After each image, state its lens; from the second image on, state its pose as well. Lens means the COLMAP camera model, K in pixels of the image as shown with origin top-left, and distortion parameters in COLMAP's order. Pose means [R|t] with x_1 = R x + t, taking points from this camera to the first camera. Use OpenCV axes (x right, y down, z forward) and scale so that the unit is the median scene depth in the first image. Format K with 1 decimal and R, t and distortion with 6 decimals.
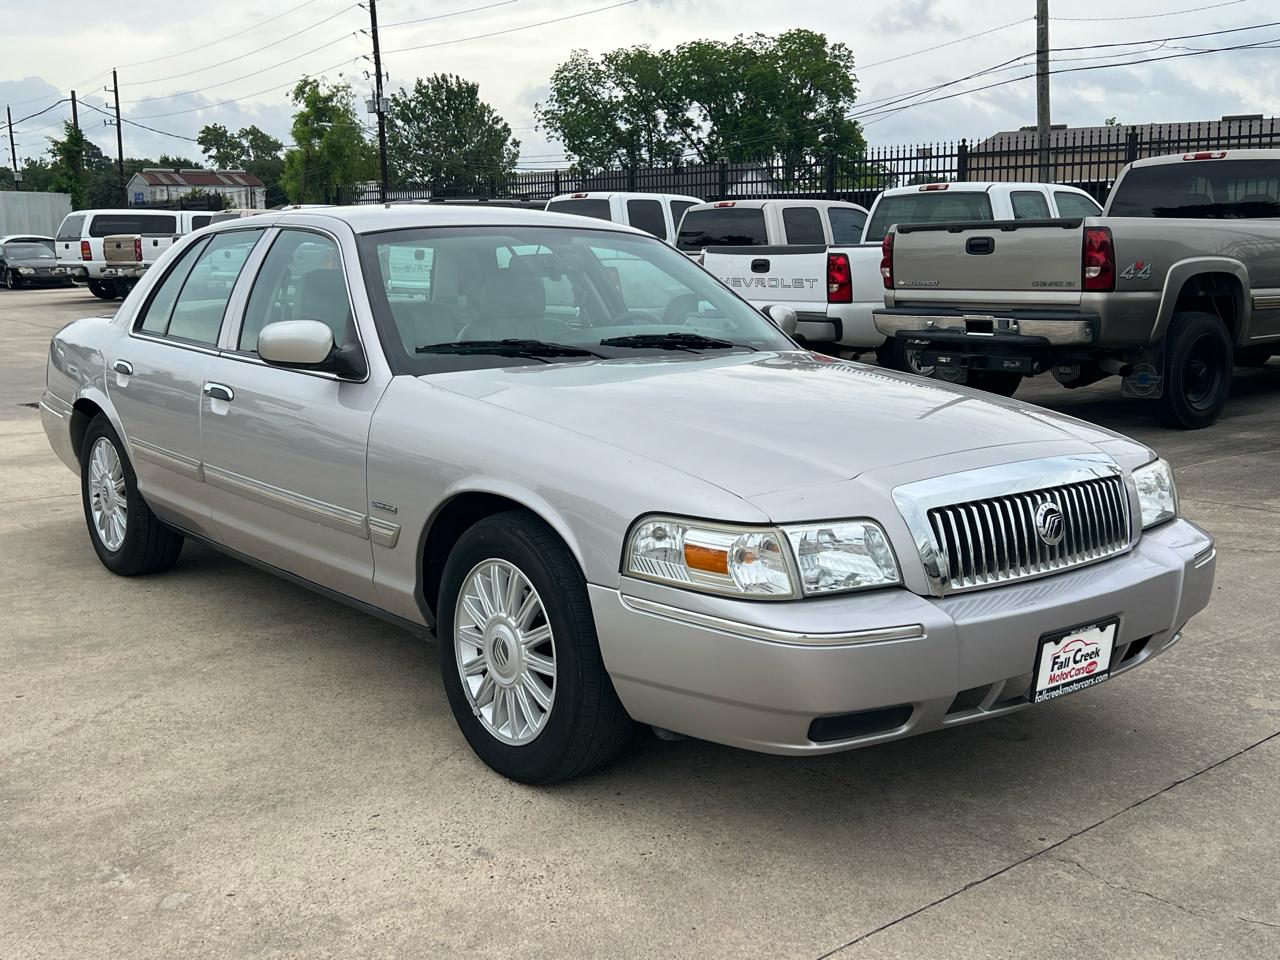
lens RADIAL K [[1359.5, 0, 640.0], [0, 1359.5, 480.0], [0, 0, 1]] dist [0.107403, -0.286661]
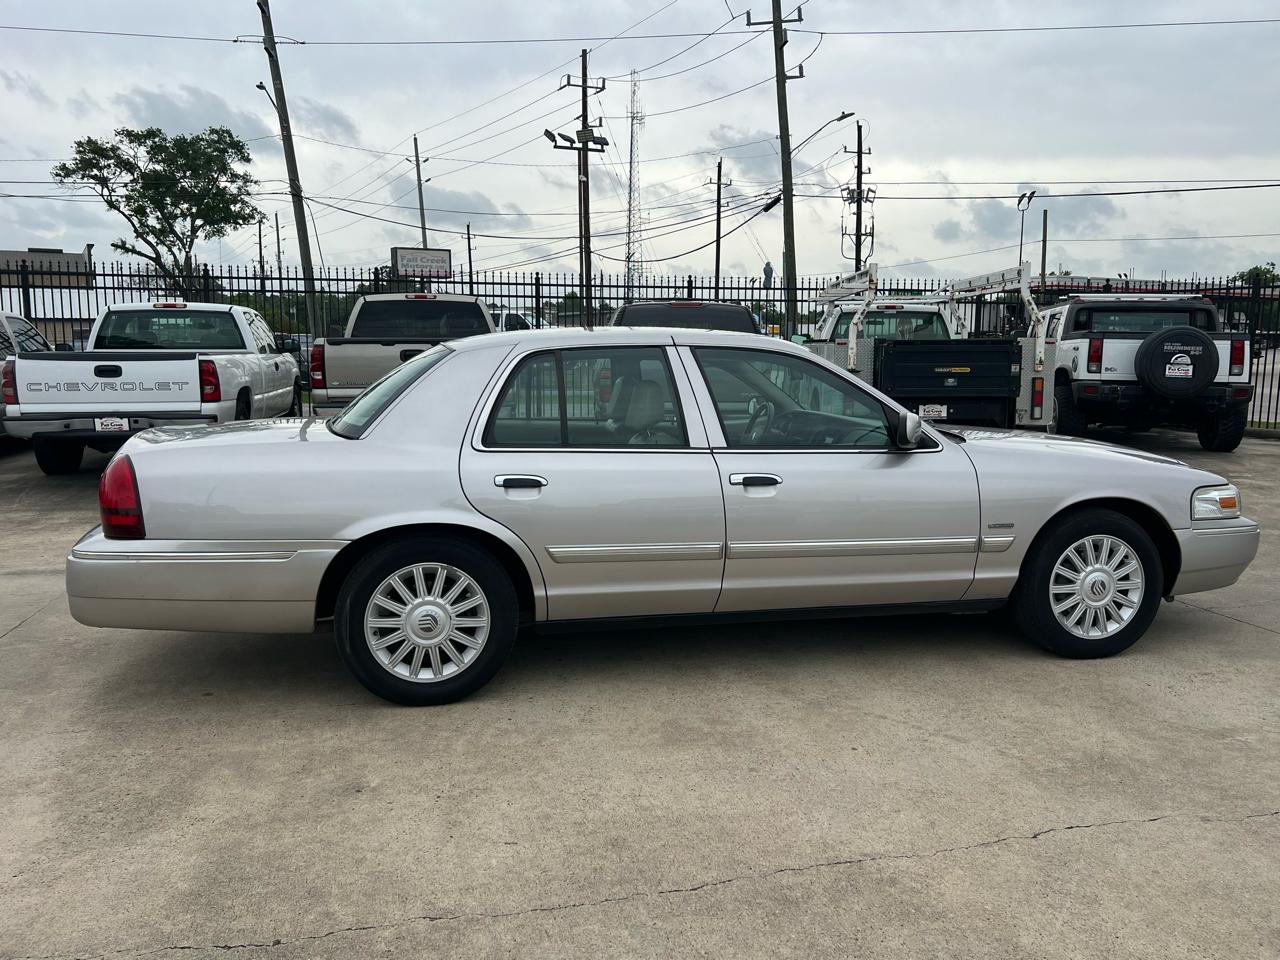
lens RADIAL K [[1008.4, 0, 640.9], [0, 1008.4, 494.3], [0, 0, 1]] dist [0.060348, -0.087531]
pose [[0.460811, -0.119113, 0.879469, -0.439875], [0.145267, 0.987711, 0.057658, -0.045210], [-0.875529, 0.101188, 0.472451, 0.254528]]
